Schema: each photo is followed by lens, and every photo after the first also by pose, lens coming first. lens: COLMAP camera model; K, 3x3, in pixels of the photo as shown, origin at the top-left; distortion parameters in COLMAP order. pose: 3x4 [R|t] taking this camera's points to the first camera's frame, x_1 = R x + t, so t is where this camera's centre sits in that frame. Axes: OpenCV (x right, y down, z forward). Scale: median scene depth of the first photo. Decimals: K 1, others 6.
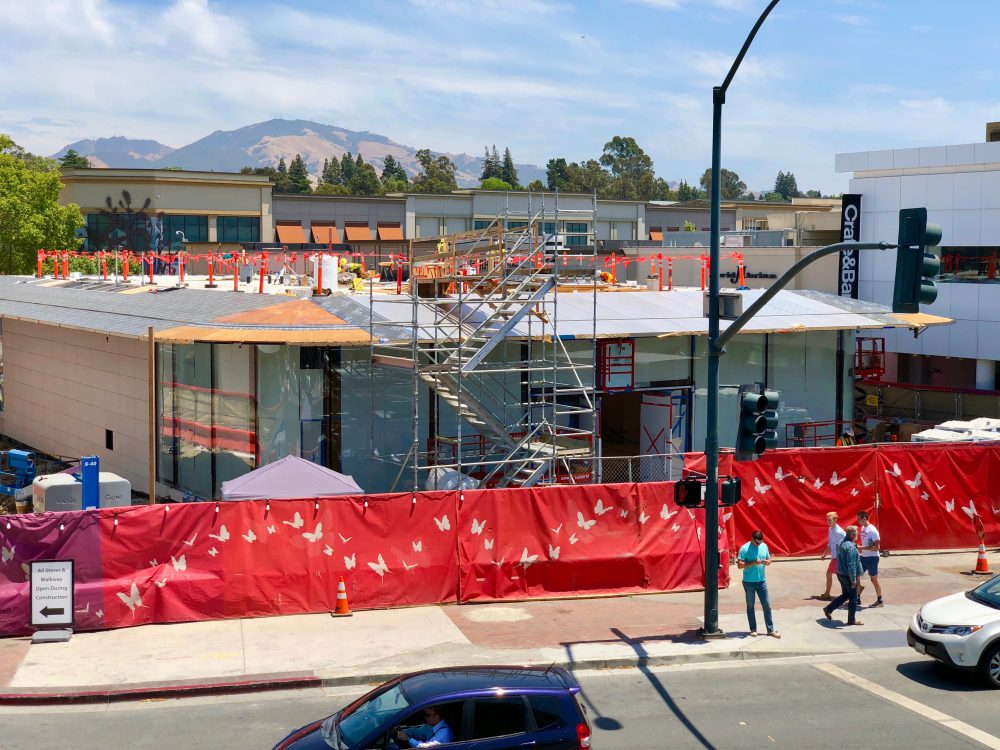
lens RADIAL K [[1519.5, 0, 478.1], [0, 1519.5, 375.4], [0, 0, 1]] dist [-0.015446, 0.763163]
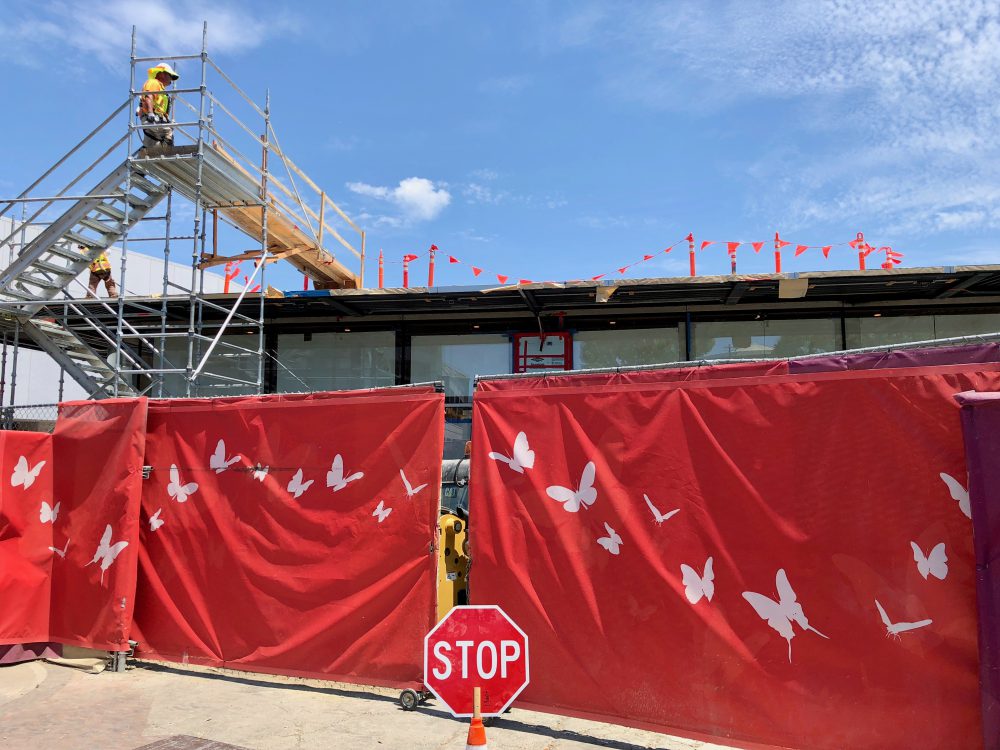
lens RADIAL K [[823.5, 0, 480.8], [0, 823.5, 369.6], [0, 0, 1]] dist [0.121225, -0.185572]
pose [[0.779609, -0.070777, -0.622254, 0.378909], [-0.046515, 0.984305, -0.170235, 0.074790], [0.624537, 0.161661, 0.764081, 0.853180]]
